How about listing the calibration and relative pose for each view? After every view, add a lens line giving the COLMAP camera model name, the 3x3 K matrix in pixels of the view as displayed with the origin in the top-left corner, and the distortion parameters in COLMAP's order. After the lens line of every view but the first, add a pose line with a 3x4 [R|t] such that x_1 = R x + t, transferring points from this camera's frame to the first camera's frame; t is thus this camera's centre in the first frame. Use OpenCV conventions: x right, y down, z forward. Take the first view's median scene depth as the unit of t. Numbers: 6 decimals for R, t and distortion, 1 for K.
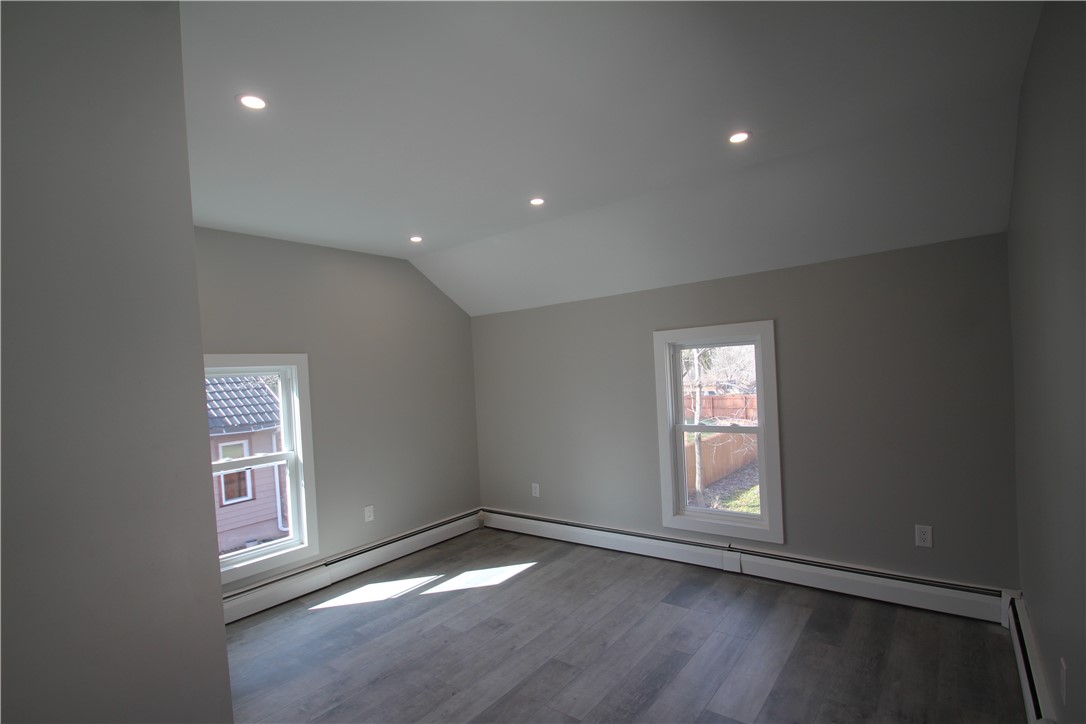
lens RADIAL K [[523.8, 0, 541.1], [0, 523.8, 381.1], [0, 0, 1]] dist [0.011172, -0.017574]
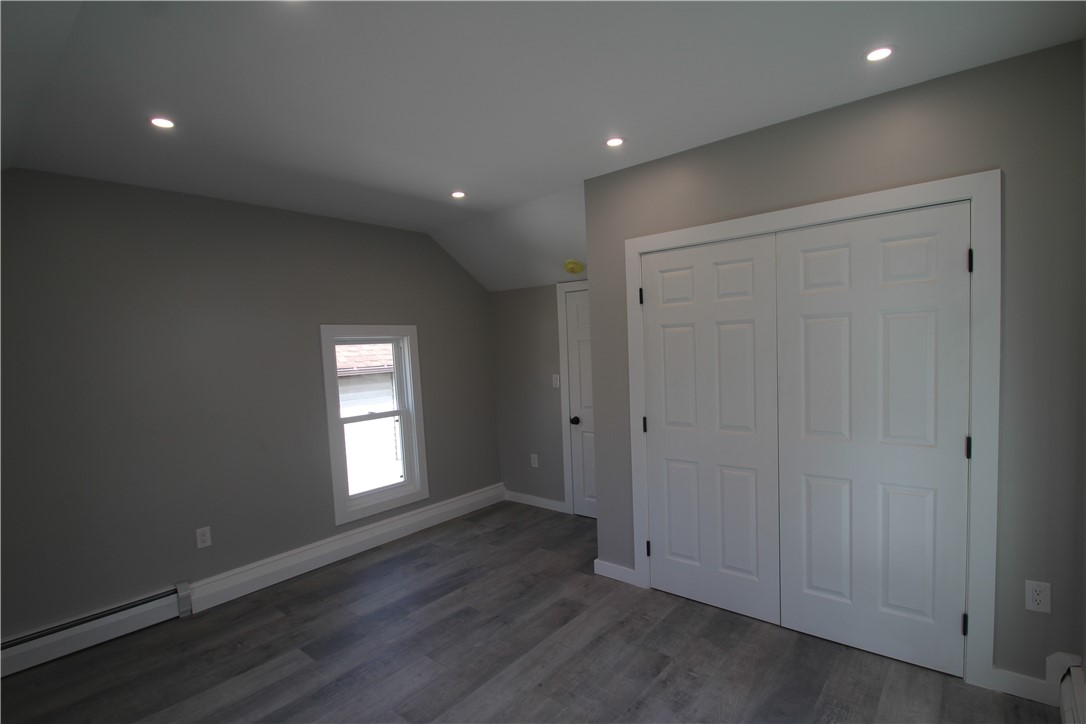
lens RADIAL K [[523.8, 0, 541.1], [0, 523.8, 381.1], [0, 0, 1]] dist [0.011172, -0.017574]
pose [[-0.993648, 0.103307, 0.044617, -0.204239], [0.106934, 0.990323, 0.088462, -0.023748], [-0.035046, 0.092671, -0.995080, 1.442320]]
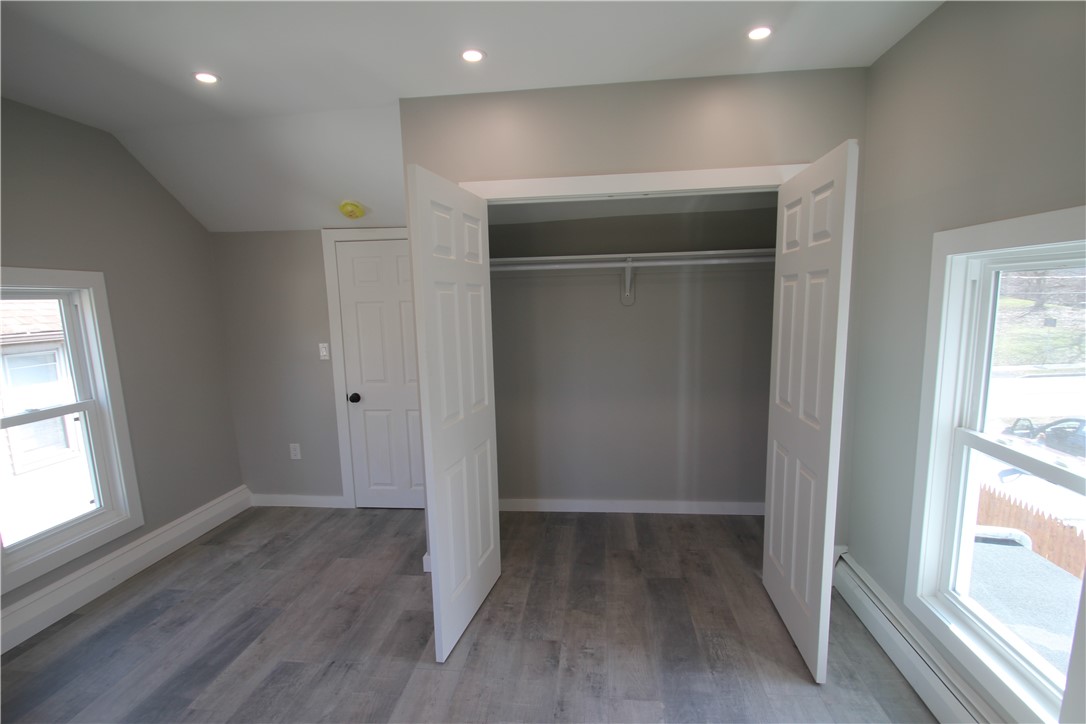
lens RADIAL K [[523.8, 0, 541.1], [0, 523.8, 381.1], [0, 0, 1]] dist [0.011172, -0.017574]
pose [[-0.847672, 0.160079, -0.505794, 0.012147], [0.063884, 0.977253, 0.202227, -0.032757], [0.526661, 0.139110, -0.838616, 1.252392]]
